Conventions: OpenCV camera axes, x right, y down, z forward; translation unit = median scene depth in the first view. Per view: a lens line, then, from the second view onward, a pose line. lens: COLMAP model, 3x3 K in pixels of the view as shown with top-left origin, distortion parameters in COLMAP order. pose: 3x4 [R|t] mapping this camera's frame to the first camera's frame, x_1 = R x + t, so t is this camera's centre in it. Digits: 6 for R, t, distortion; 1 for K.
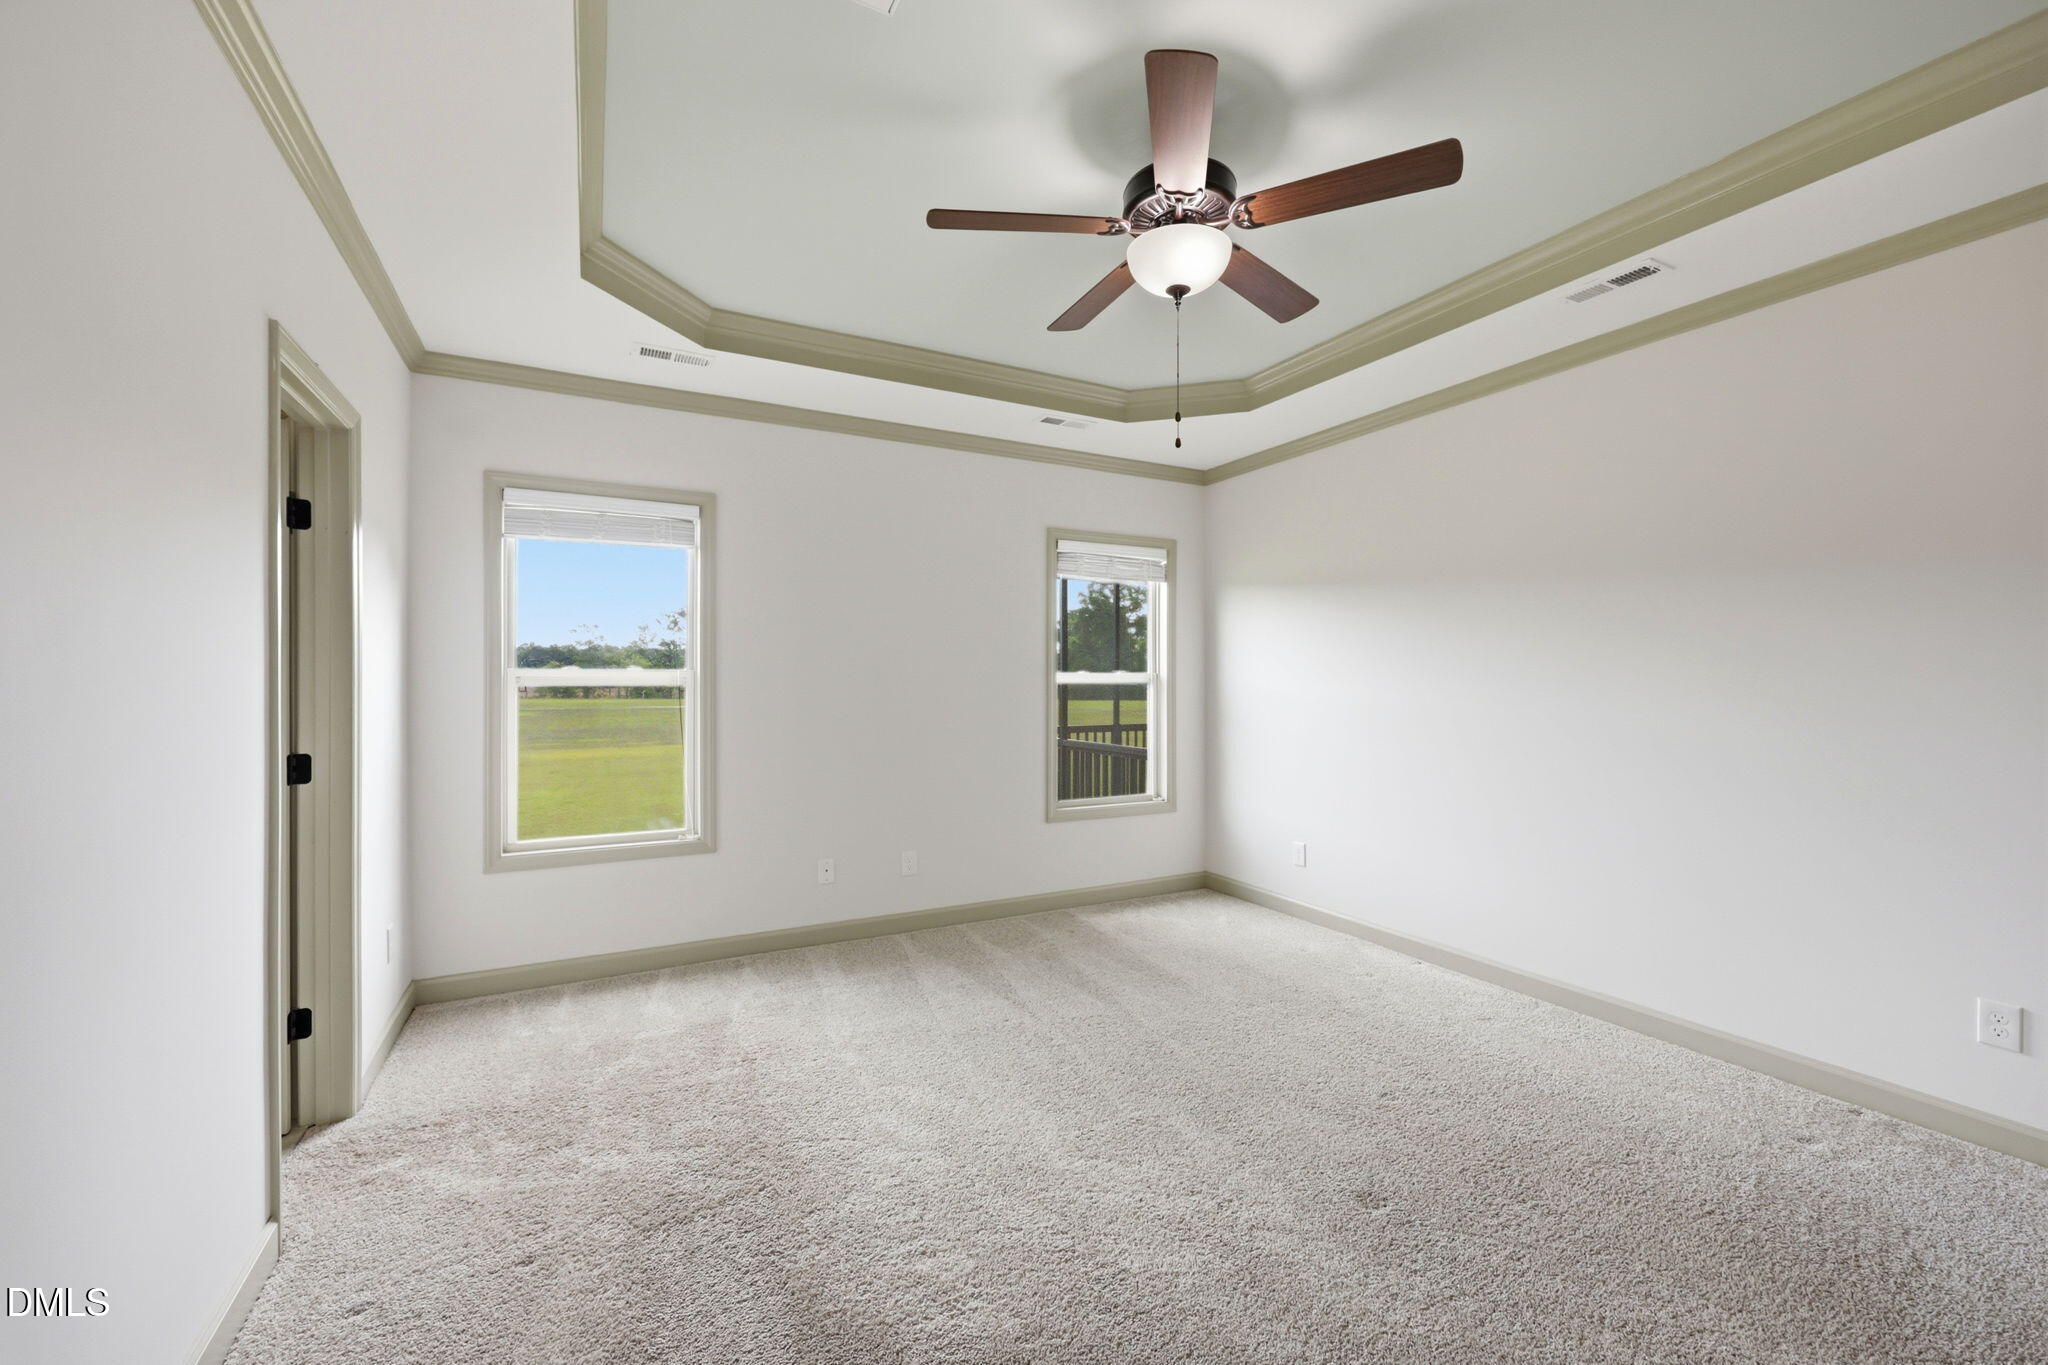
lens RADIAL K [[827.4, 0, 1027.7], [0, 827.4, 674.9], [0, 0, 1]] dist [0.000451, -0.000087]
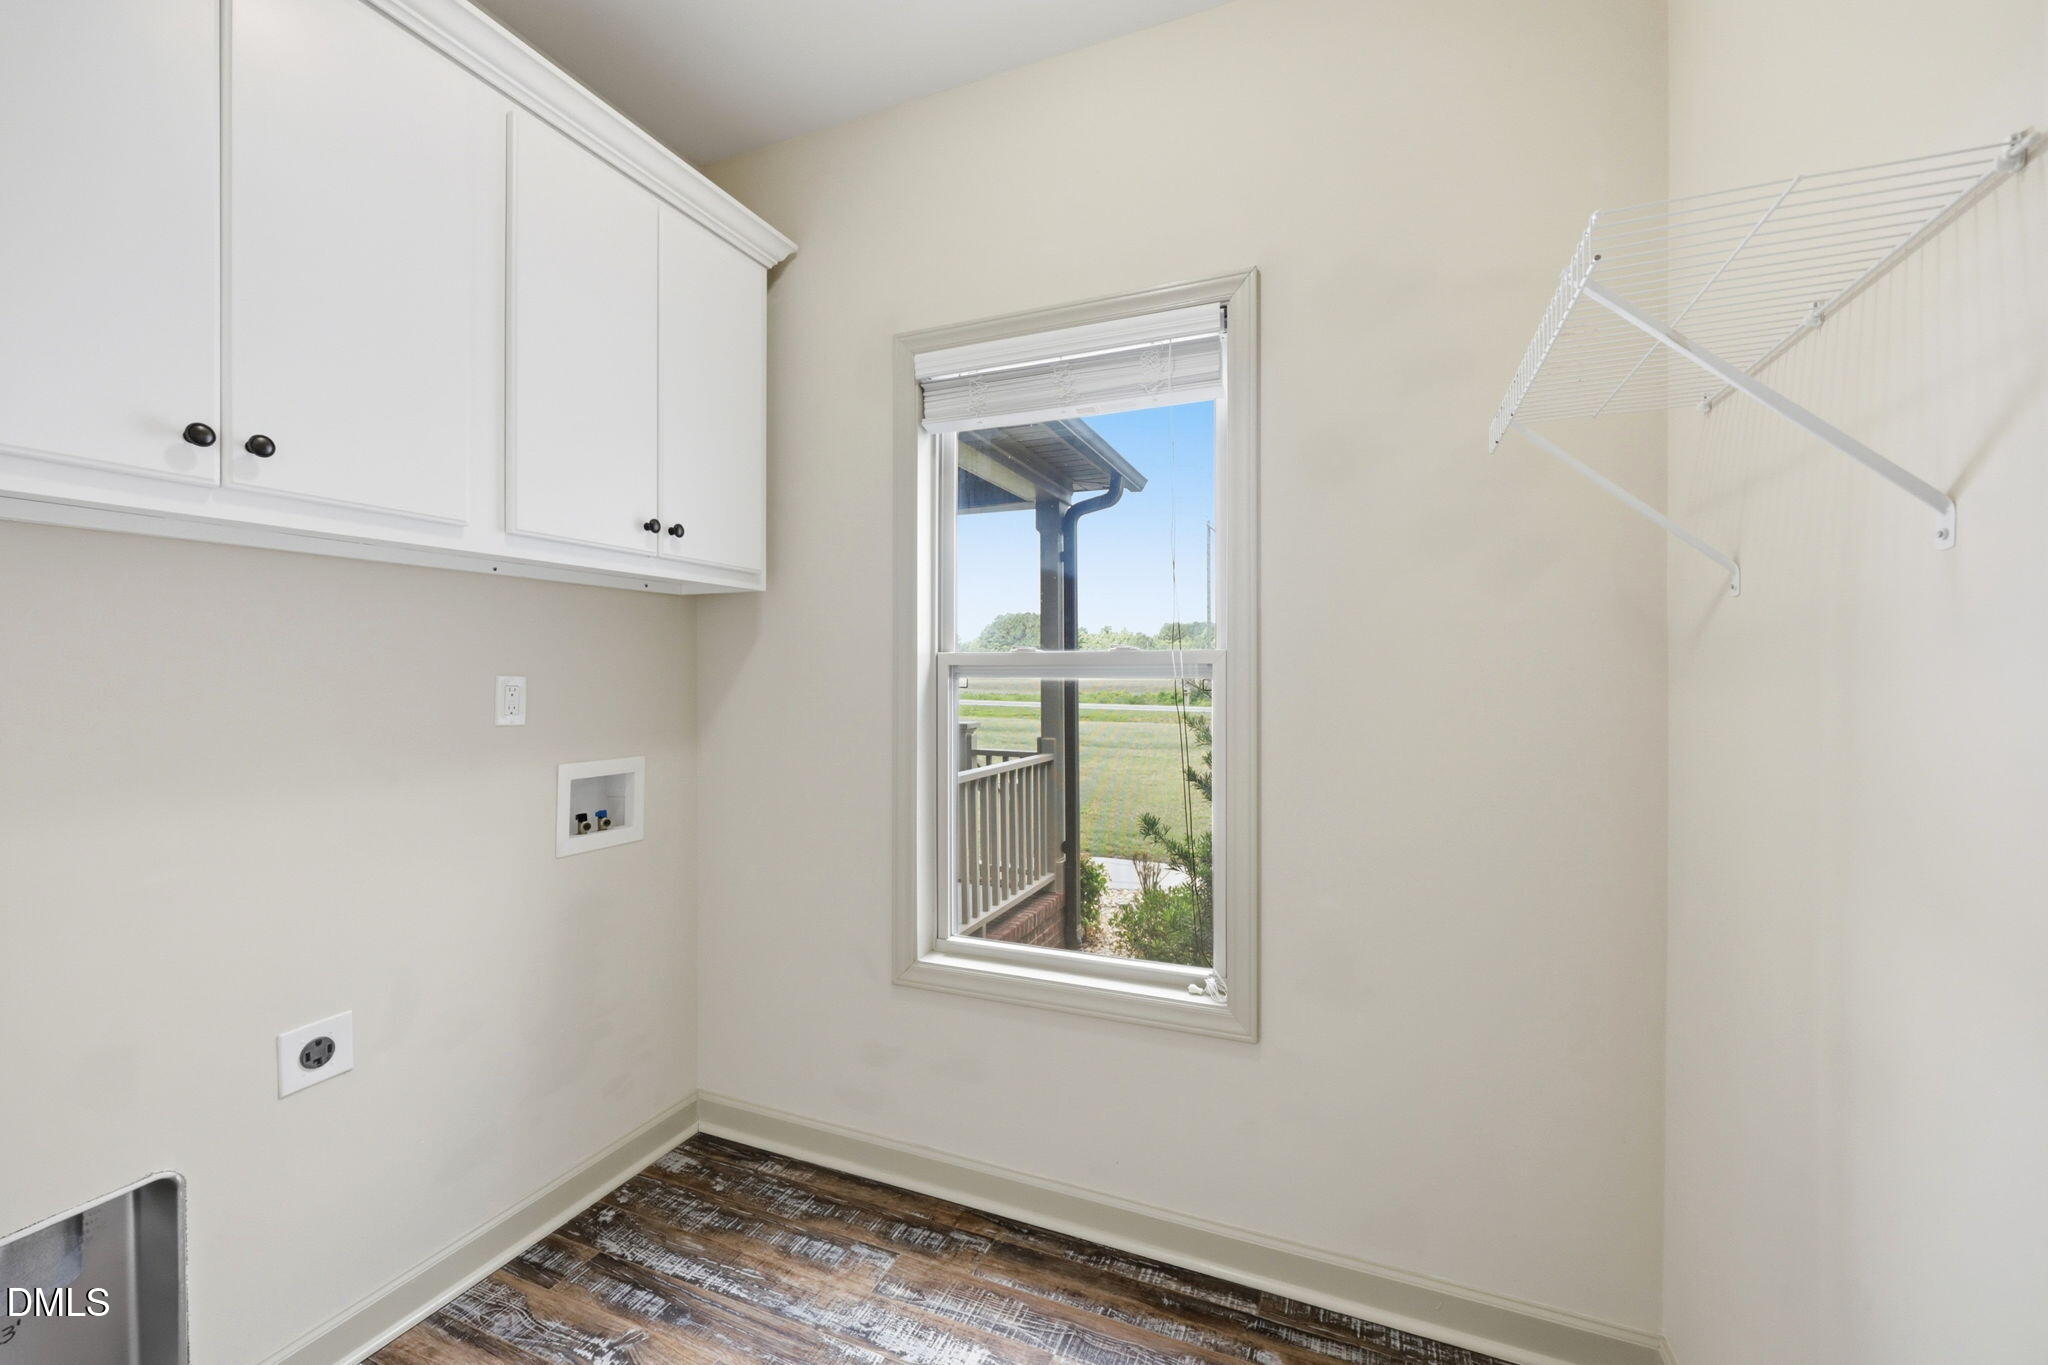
lens RADIAL K [[834.0, 0, 1027.1], [0, 834.0, 678.1], [0, 0, 1]] dist [0.000758, -0.000210]
pose [[0.635501, 0.003179, -0.772093, -0.099830], [0.006039, 0.999940, 0.009088, 0.007552], [0.772076, -0.010438, 0.635444, 0.632015]]
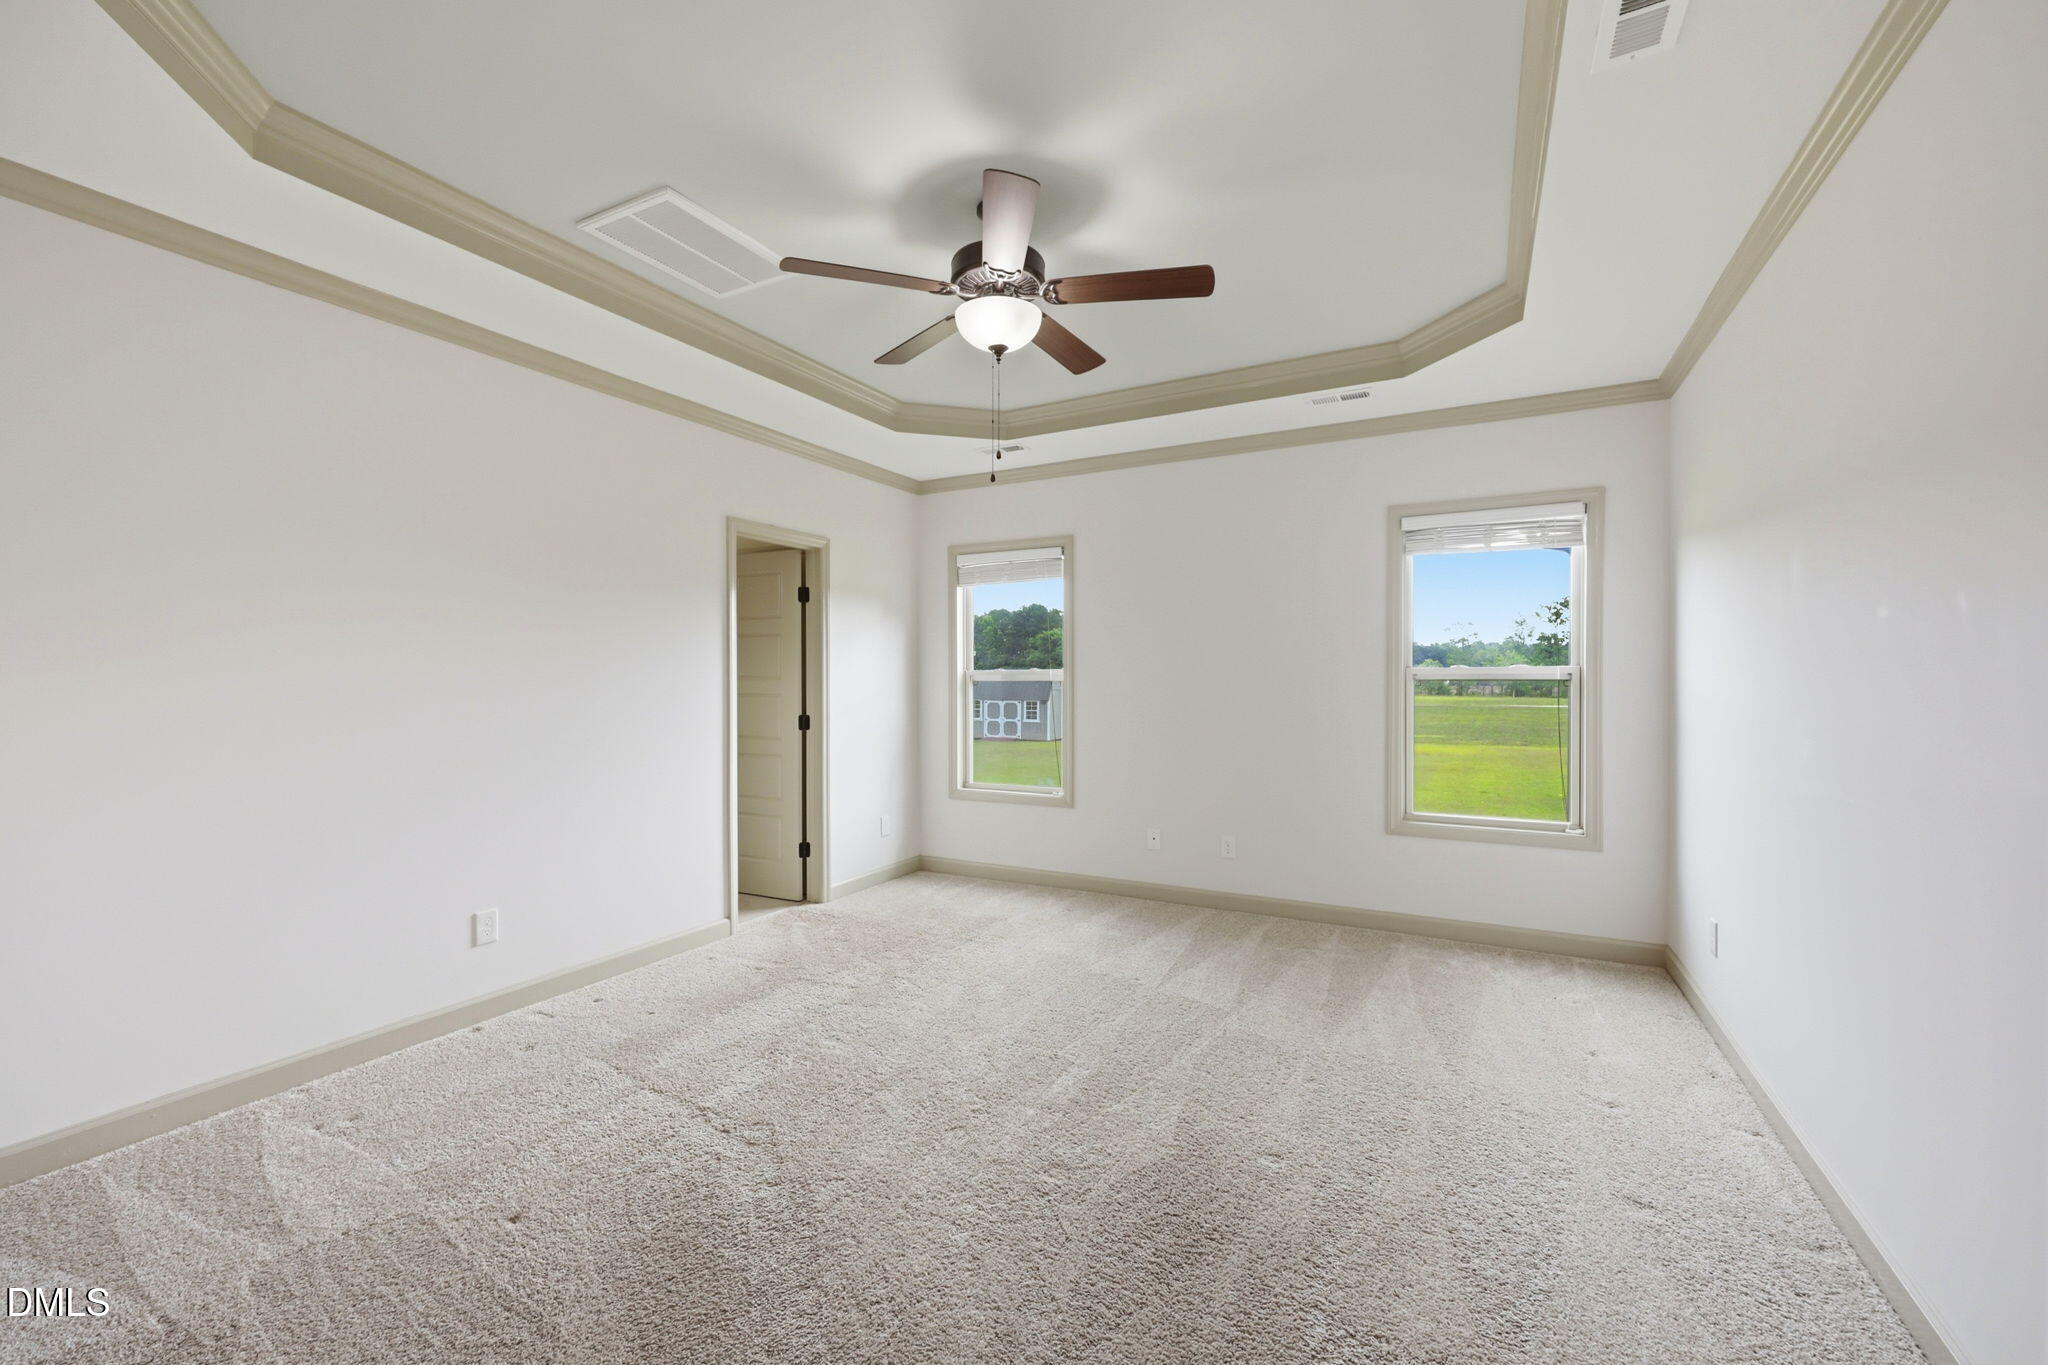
lens RADIAL K [[834.0, 0, 1027.1], [0, 834.0, 678.1], [0, 0, 1]] dist [0.000758, -0.000210]
pose [[0.552433, -0.002544, -0.833554, 0.722064], [0.008288, 0.999963, 0.002441, 0.004133], [0.833516, -0.008258, 0.552433, 0.219219]]
